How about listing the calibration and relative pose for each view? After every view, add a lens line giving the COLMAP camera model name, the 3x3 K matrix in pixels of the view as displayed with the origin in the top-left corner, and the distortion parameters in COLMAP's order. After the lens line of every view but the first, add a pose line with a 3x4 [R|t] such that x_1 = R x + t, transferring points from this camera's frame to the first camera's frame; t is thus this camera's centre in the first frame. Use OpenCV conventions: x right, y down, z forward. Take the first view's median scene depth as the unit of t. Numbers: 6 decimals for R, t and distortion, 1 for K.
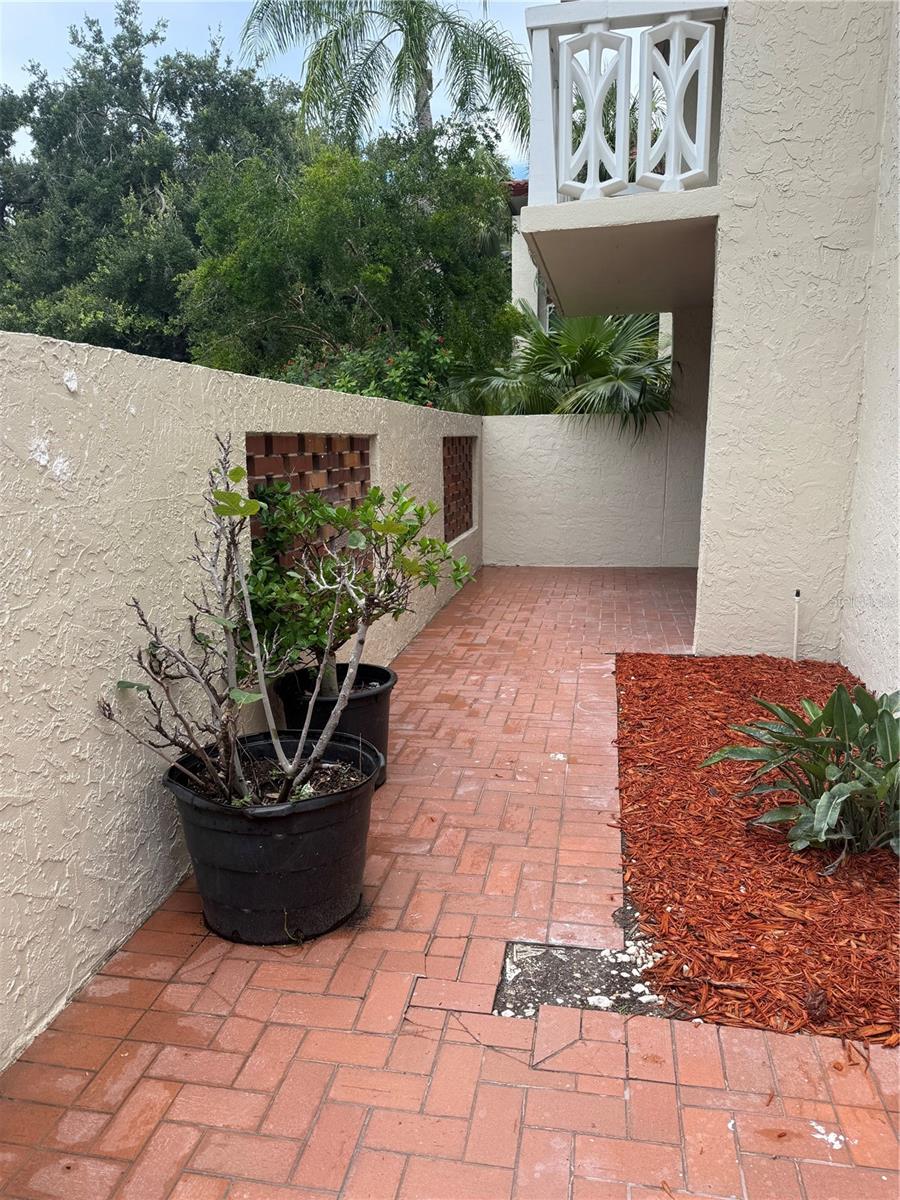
lens RADIAL K [[847.0, 0, 446.7], [0, 847.0, 598.1], [0, 0, 1]] dist [0.066778, -0.017959]
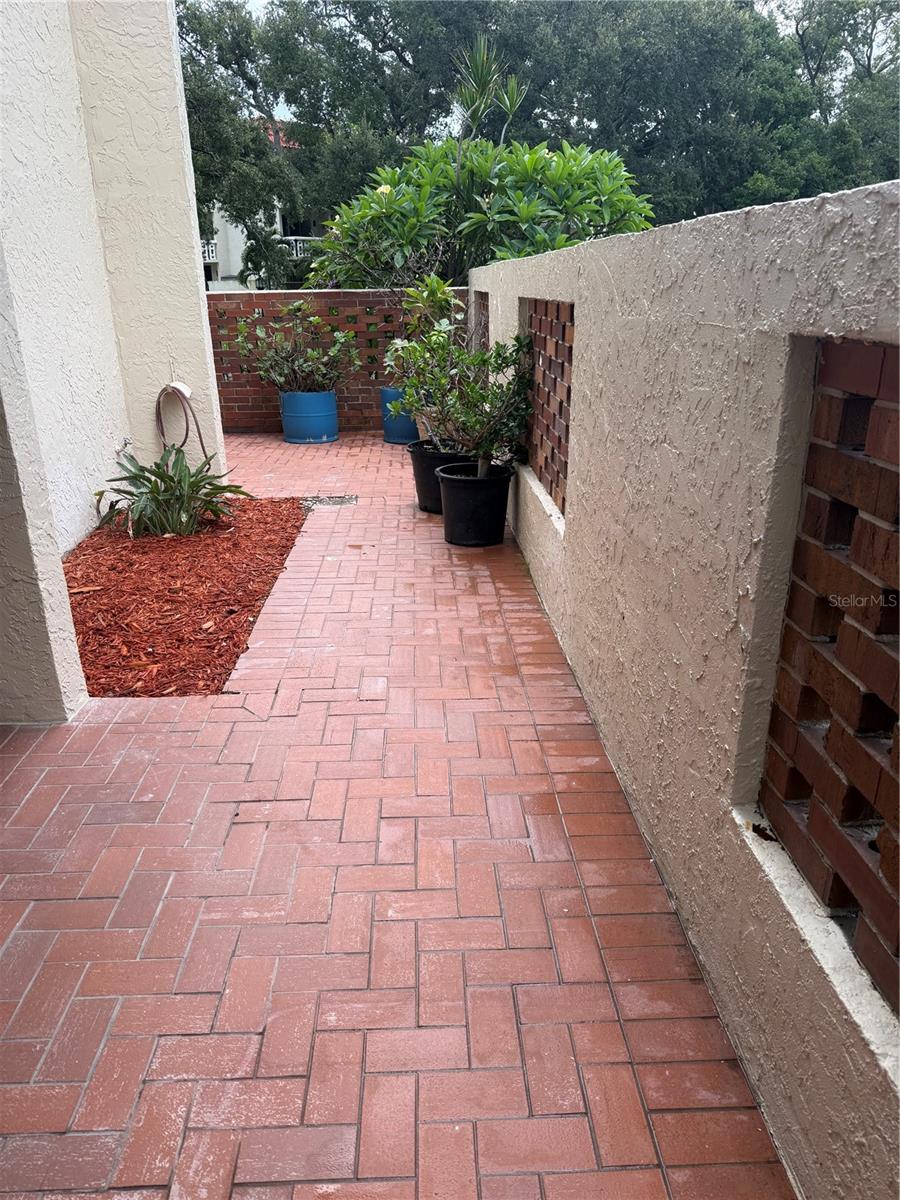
lens RADIAL K [[847.0, 0, 446.4], [0, 847.0, 606.2], [0, 0, 1]] dist [0.066778, -0.017959]
pose [[-0.974471, 0.110264, -0.195574, 0.180759], [-0.006362, 0.857181, 0.514976, -0.356758], [0.224425, 0.503073, -0.834596, 1.774685]]
